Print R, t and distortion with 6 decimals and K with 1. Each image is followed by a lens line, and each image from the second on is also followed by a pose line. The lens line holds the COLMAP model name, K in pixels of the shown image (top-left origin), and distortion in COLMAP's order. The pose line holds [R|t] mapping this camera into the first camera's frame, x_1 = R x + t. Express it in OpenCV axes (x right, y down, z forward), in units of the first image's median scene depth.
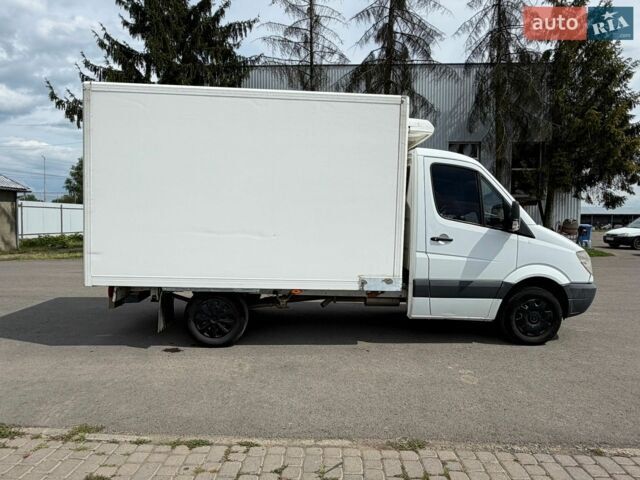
lens RADIAL K [[414.4, 0, 322.7], [0, 414.4, 239.1], [0, 0, 1]] dist [-0.002627, -0.000663]
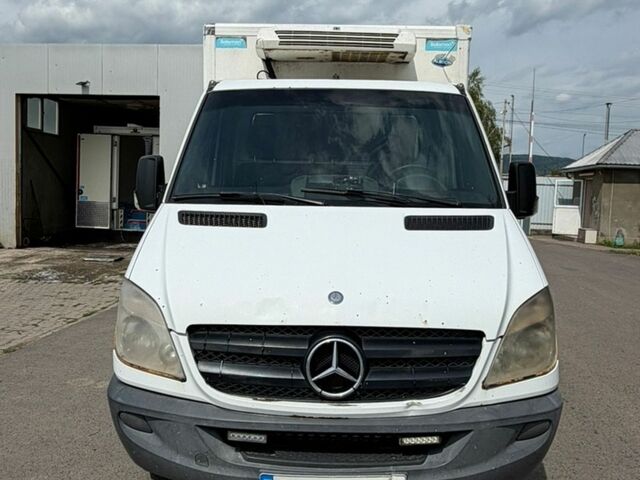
lens RADIAL K [[545.1, 0, 319.7], [0, 545.1, 234.1], [0, 0, 1]] dist [-0.007456, 0.006581]
pose [[-0.081527, 0.066639, -0.994441, 1.157223], [-0.079299, 0.994165, 0.073122, -0.061485], [0.993511, 0.084820, -0.075767, 1.287179]]
